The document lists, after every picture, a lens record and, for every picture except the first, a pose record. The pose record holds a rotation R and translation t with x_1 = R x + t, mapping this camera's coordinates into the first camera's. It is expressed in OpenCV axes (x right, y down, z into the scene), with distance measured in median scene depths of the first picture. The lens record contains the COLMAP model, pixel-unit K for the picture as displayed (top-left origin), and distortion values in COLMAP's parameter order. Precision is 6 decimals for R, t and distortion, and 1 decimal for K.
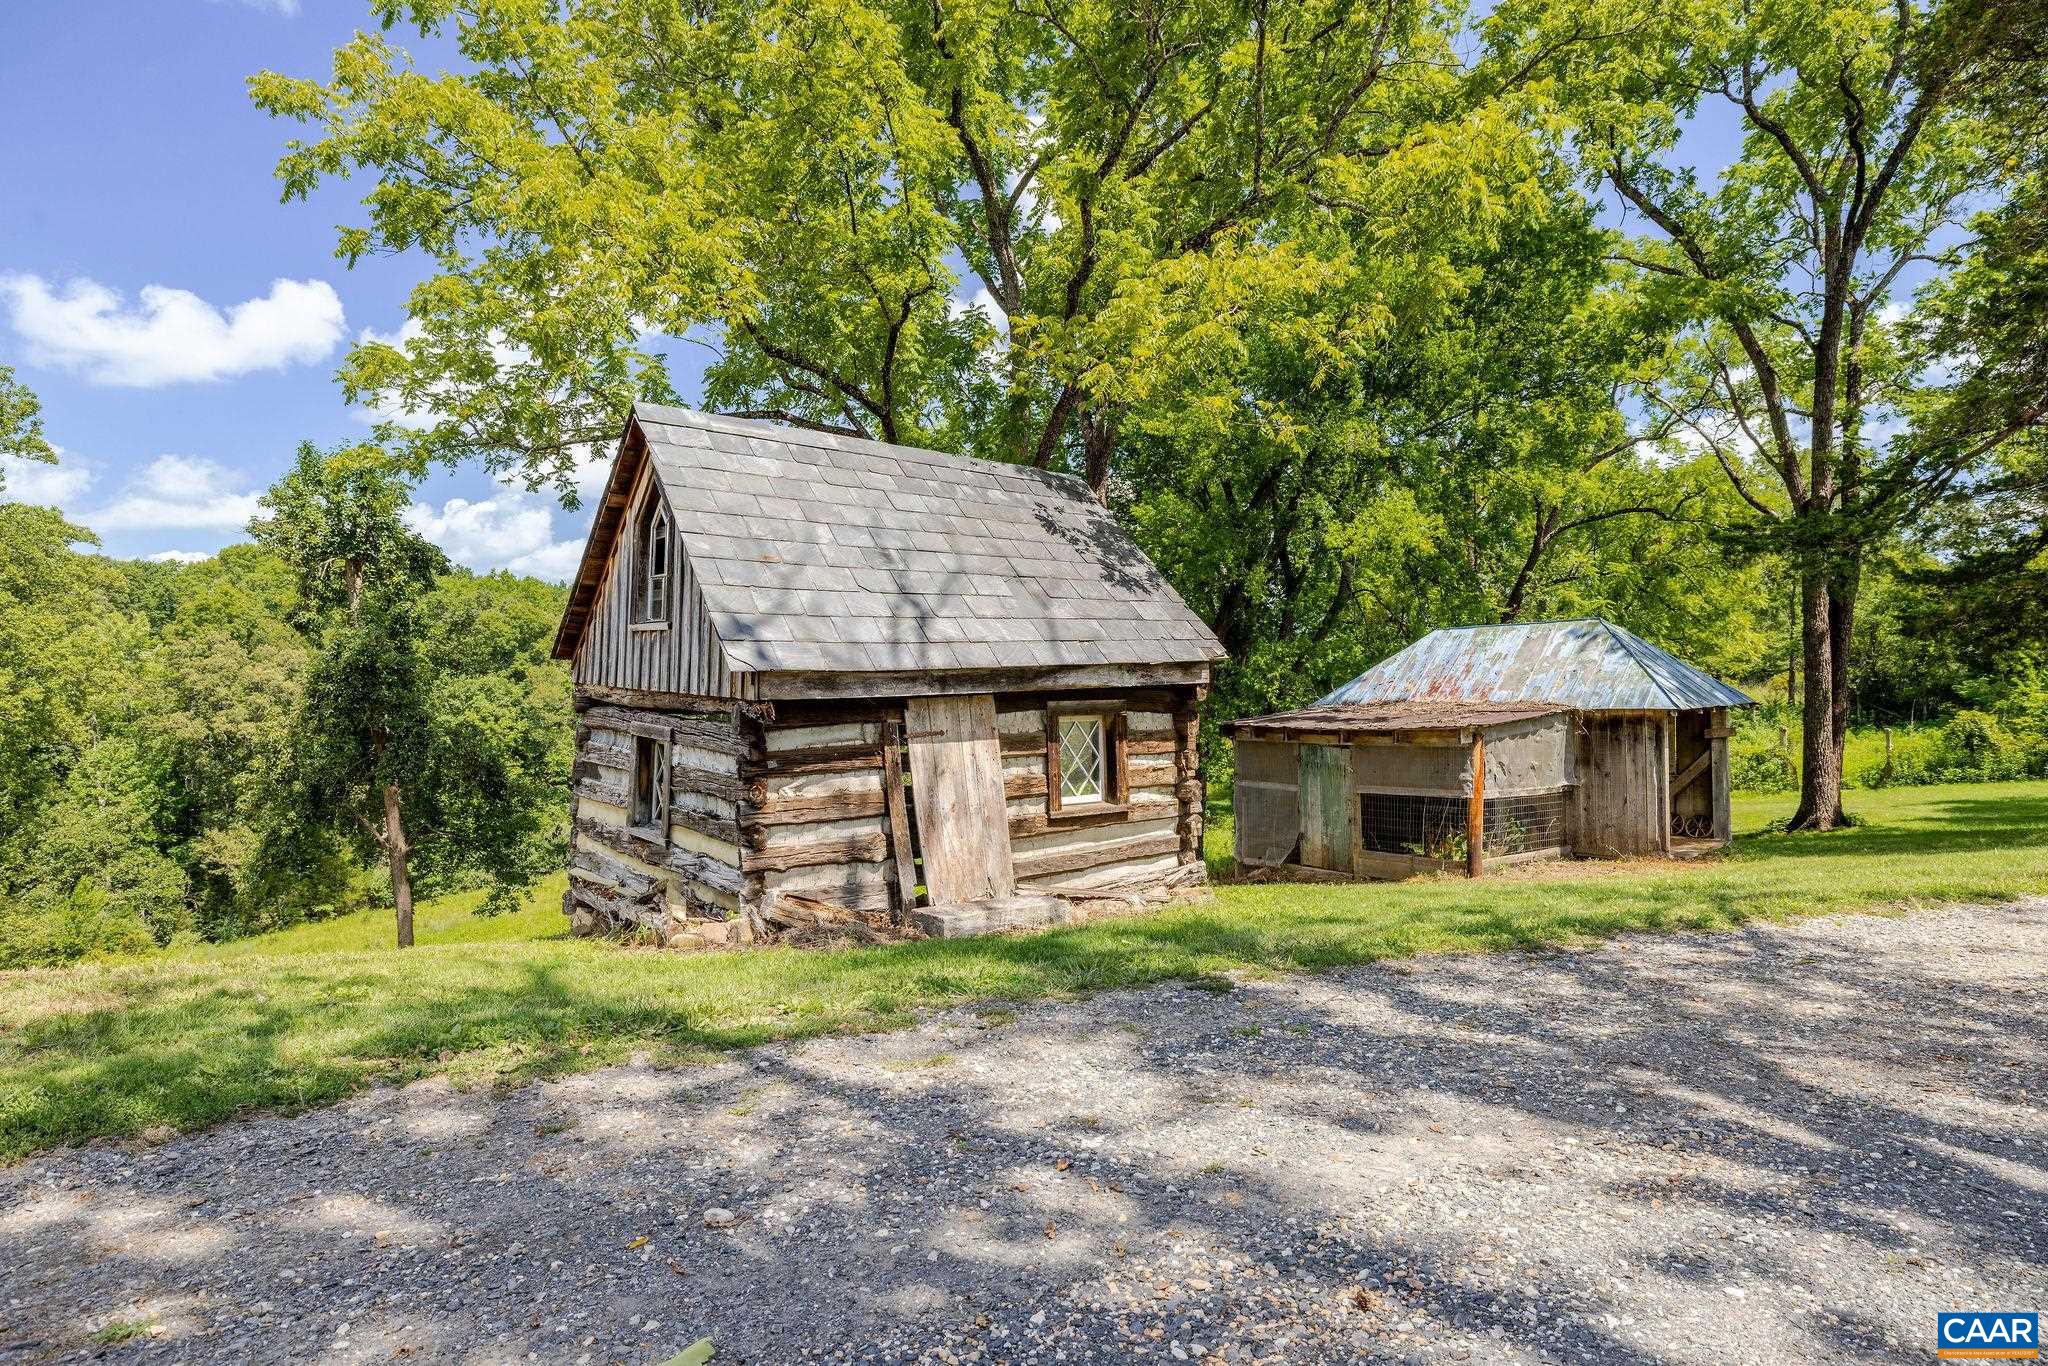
lens RADIAL K [[1133.0, 0, 1028.6], [0, 1133.0, 684.0], [0, 0, 1]] dist [-0.005275, -0.000597]
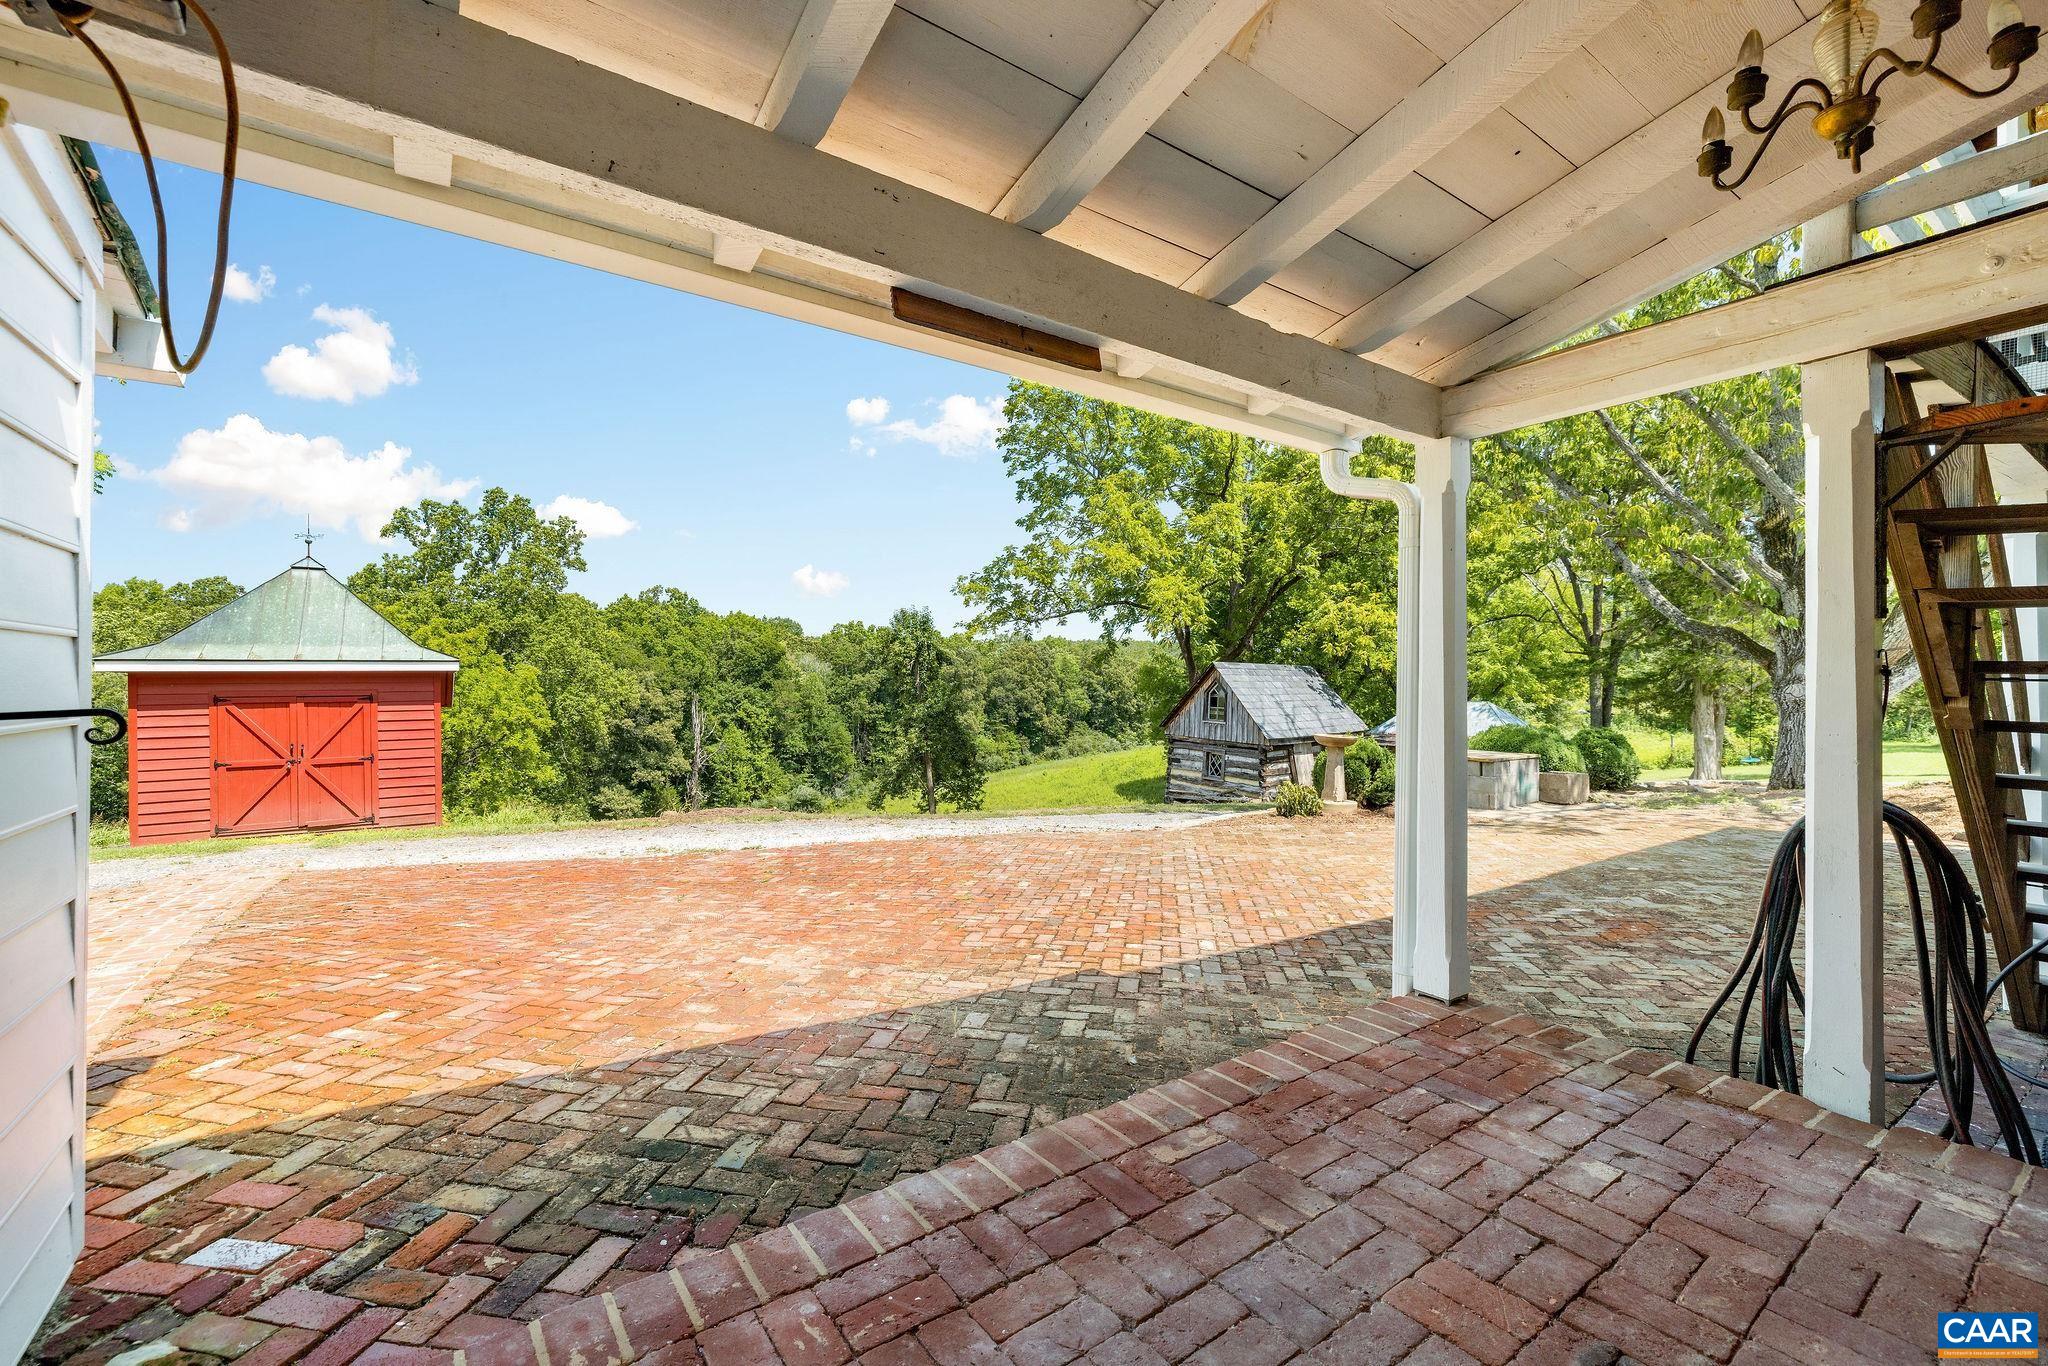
lens RADIAL K [[880.2, 0, 1016.4], [0, 880.2, 687.4], [0, 0, 1]] dist [0.003171, 0.000446]
pose [[0.998746, 0.003461, -0.049939, -0.869550], [-0.003198, 0.999981, 0.005344, -0.184931], [0.049957, -0.005178, 0.998738, -1.974465]]
